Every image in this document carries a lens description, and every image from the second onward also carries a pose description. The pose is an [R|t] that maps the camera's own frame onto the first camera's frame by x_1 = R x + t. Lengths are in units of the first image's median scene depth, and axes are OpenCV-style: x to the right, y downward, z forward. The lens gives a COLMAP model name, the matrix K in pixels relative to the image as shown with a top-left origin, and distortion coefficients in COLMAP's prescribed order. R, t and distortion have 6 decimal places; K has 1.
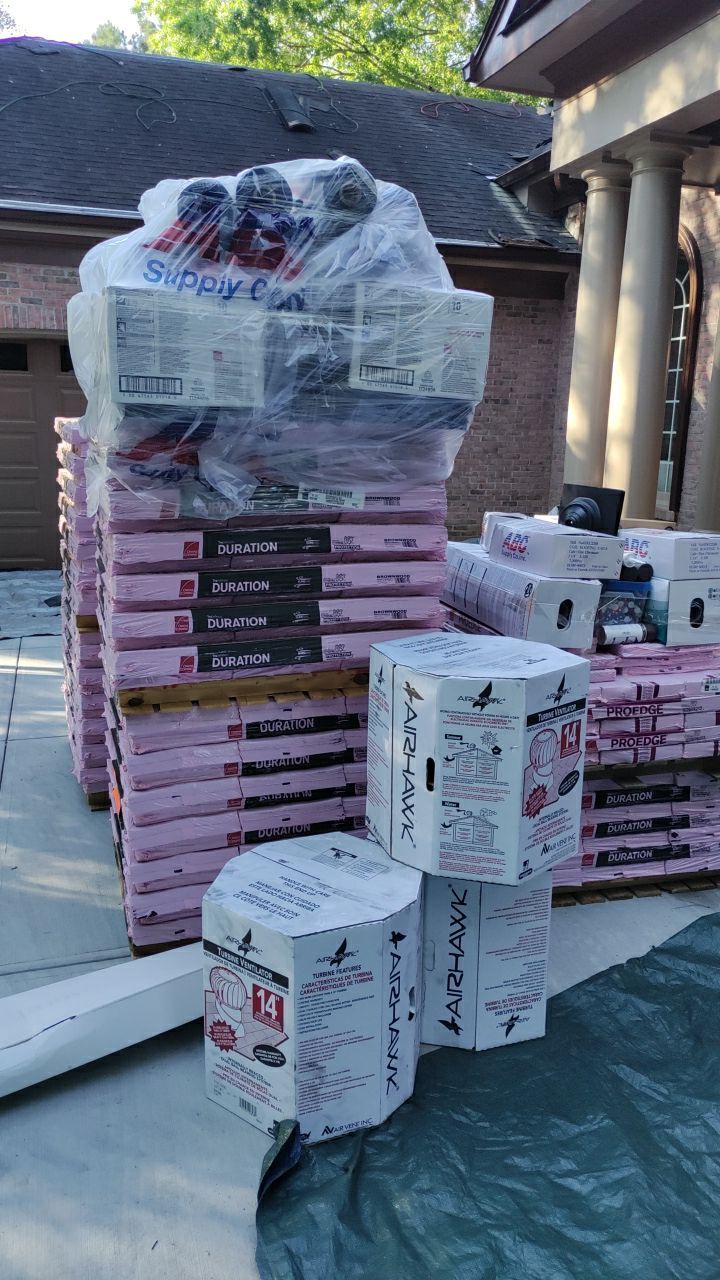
lens RADIAL K [[959.0, 0, 368.8], [0, 959.0, 644.5], [0, 0, 1]] dist [0.059281, -0.044470]
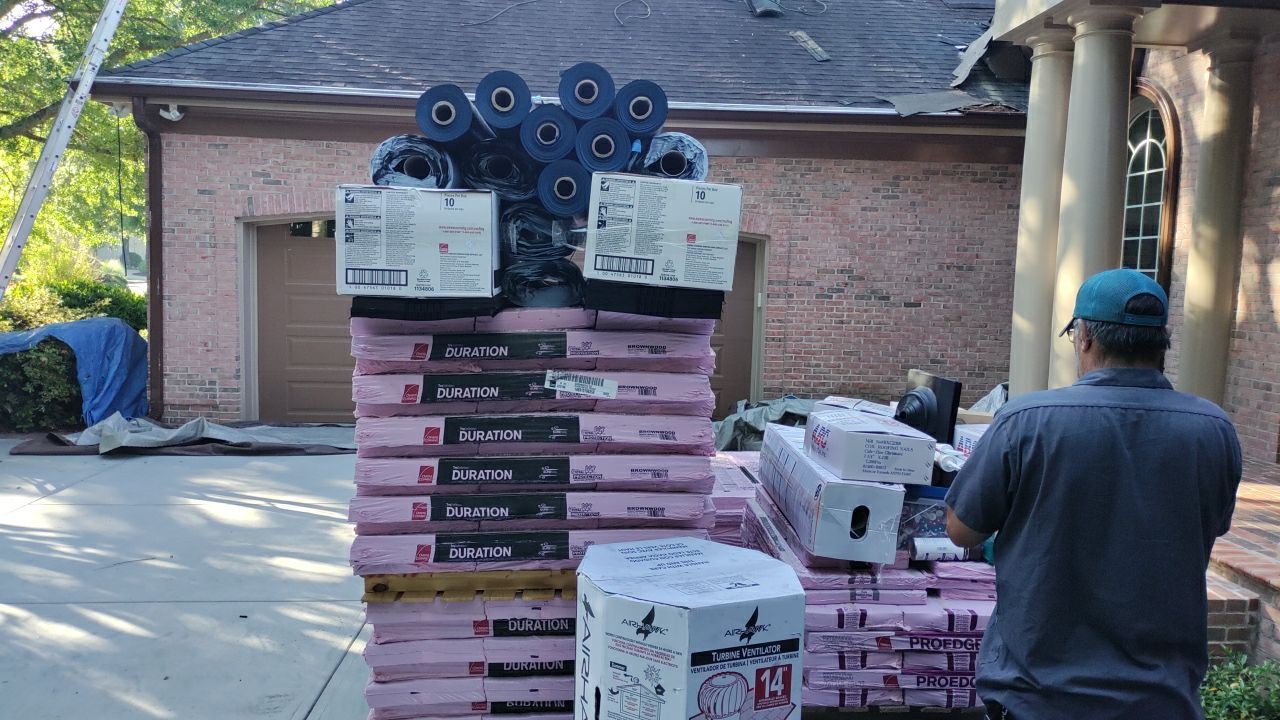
lens RADIAL K [[959.0, 0, 639.2], [0, 959.0, 365.6], [0, 0, 1]] dist [0.059281, -0.044470]
pose [[0.969037, 0.026593, -0.245481, 0.235698], [-0.060589, 0.989397, -0.131993, -0.047857], [0.239368, 0.142780, 0.960373, 0.094384]]
